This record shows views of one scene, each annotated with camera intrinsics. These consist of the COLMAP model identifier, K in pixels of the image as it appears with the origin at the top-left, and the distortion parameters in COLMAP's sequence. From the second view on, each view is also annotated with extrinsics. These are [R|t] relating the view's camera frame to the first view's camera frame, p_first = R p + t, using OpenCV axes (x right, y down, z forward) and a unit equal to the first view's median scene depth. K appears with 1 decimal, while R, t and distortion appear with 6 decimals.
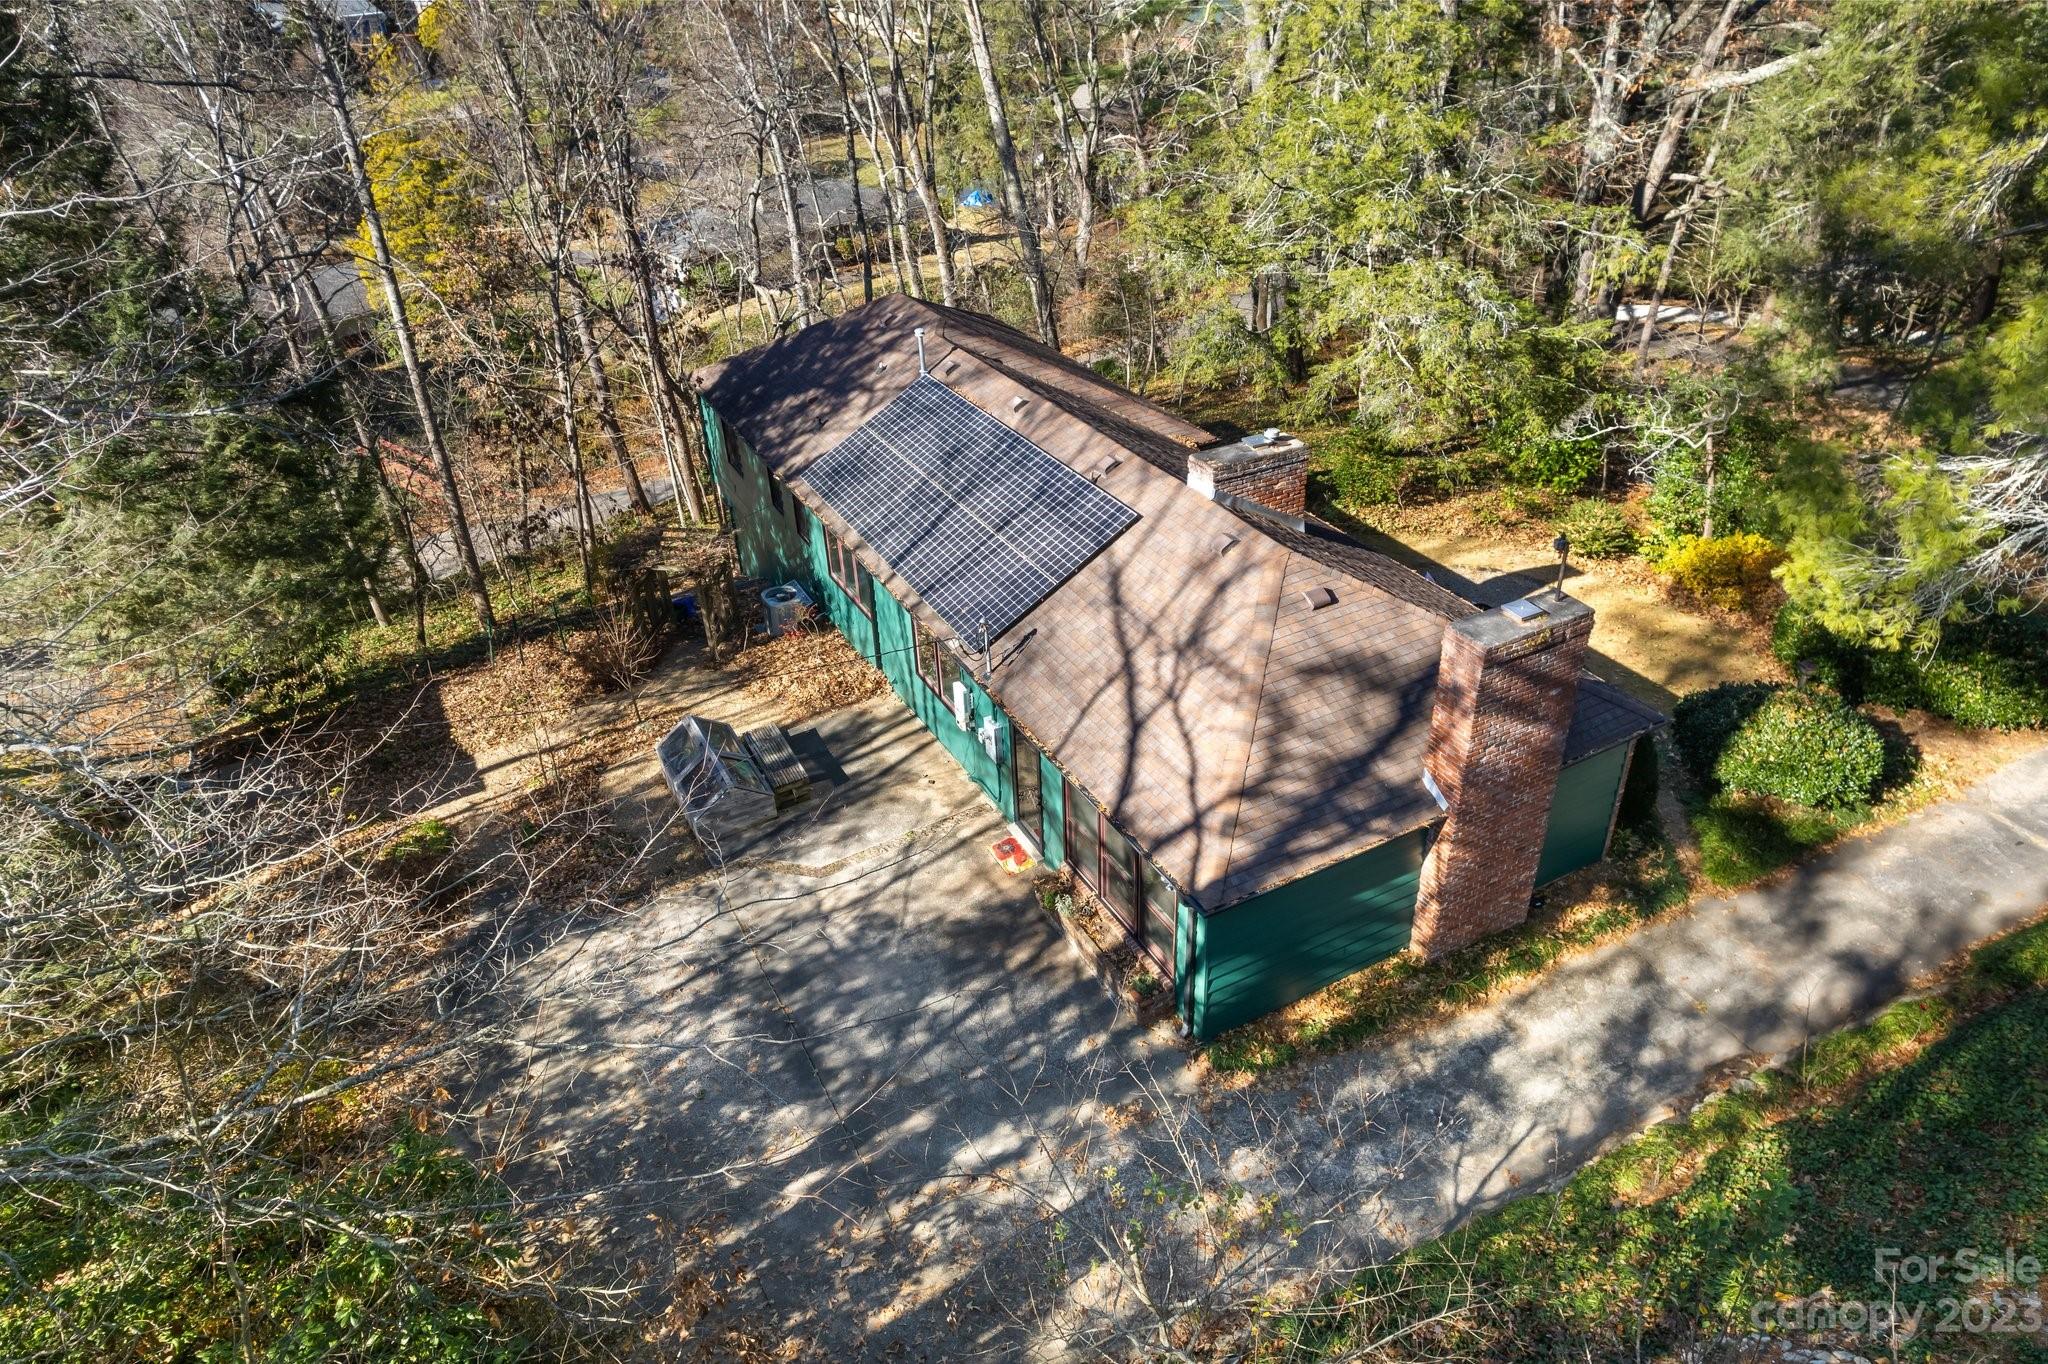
lens RADIAL K [[1305.7, 0, 1037.0], [0, 1305.7, 679.3], [0, 0, 1]] dist [-0.037854, -0.001071]
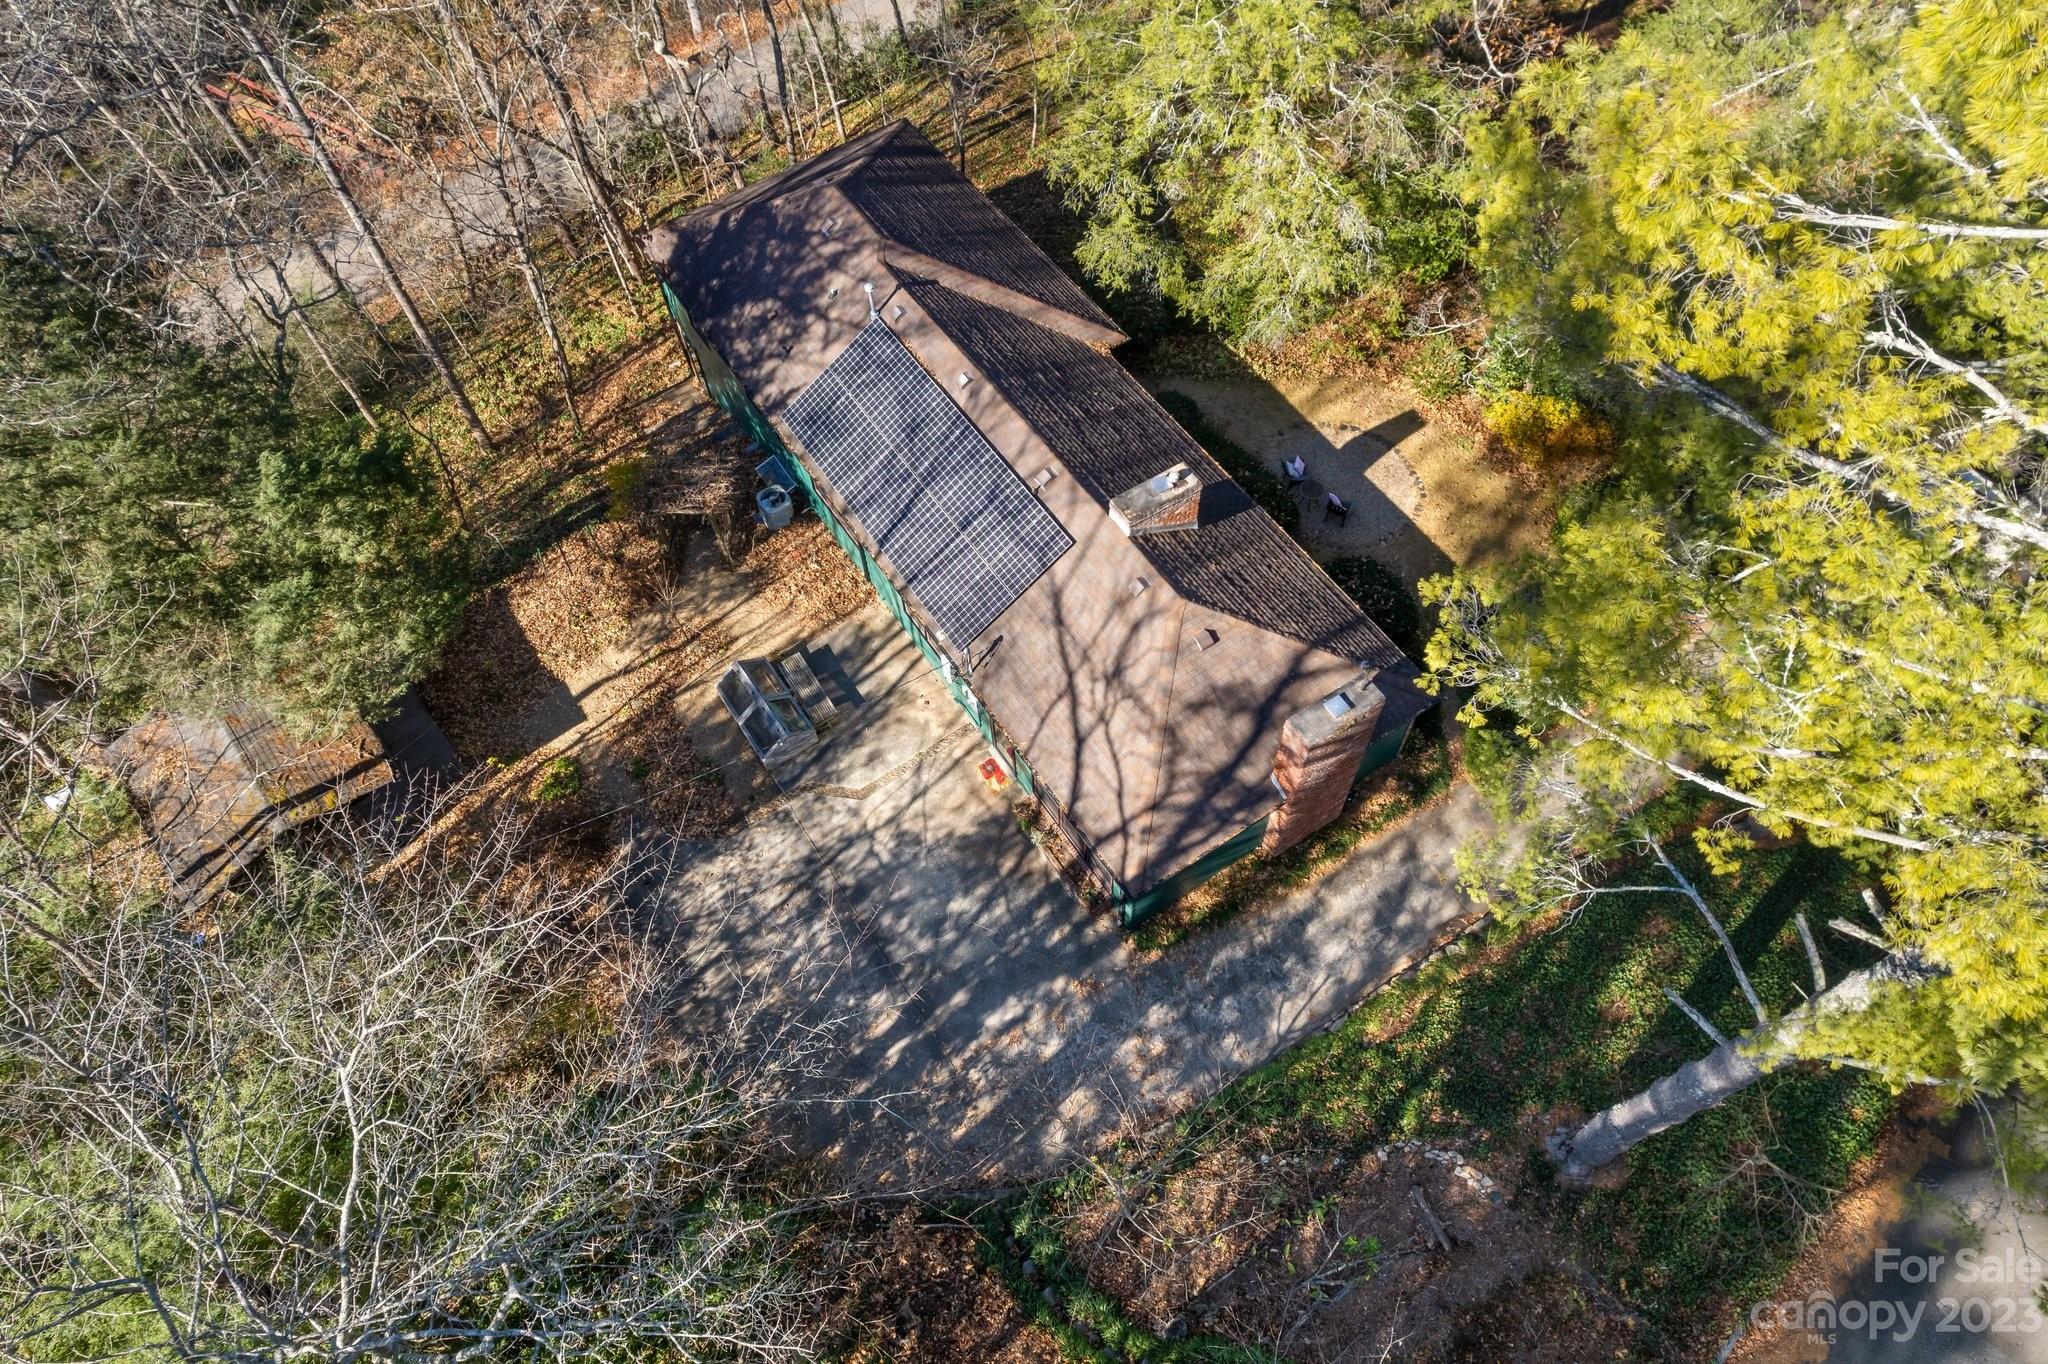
lens RADIAL K [[1305.7, 0, 1037.0], [0, 1305.7, 679.3], [0, 0, 1]] dist [-0.037854, -0.001071]
pose [[0.995507, -0.079364, 0.051653, -0.041378], [0.048771, 0.897299, 0.438721, -0.654044], [-0.081167, -0.434230, 0.897138, -0.274628]]
